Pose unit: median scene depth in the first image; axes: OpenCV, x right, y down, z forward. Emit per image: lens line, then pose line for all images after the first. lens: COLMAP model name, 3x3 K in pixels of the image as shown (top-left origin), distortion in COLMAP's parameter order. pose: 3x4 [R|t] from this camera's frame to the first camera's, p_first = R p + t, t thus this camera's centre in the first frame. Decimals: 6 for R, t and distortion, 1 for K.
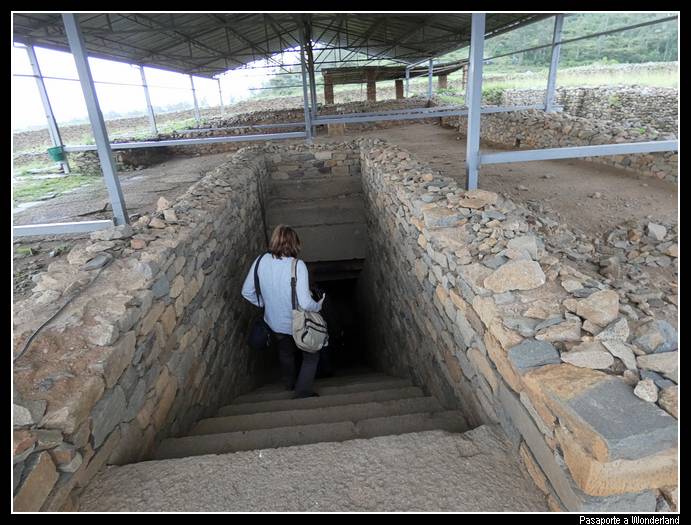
lens RADIAL K [[406.3, 0, 345.5], [0, 406.3, 262.5], [0, 0, 1]] dist [-0.008413, -0.001351]
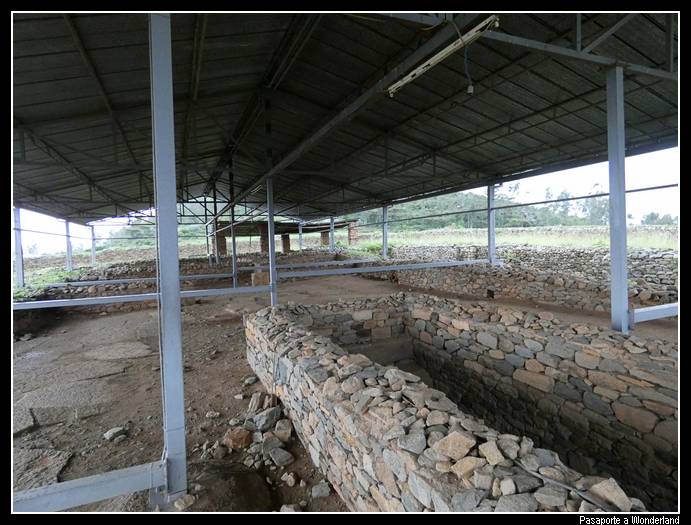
lens RADIAL K [[406.3, 0, 345.5], [0, 406.3, 262.5], [0, 0, 1]] dist [-0.008413, -0.001351]
pose [[0.935814, 0.010946, 0.352325, -0.160585], [0.113028, 0.937423, -0.329337, -0.042894], [-0.333883, 0.348021, 0.876016, 0.114947]]
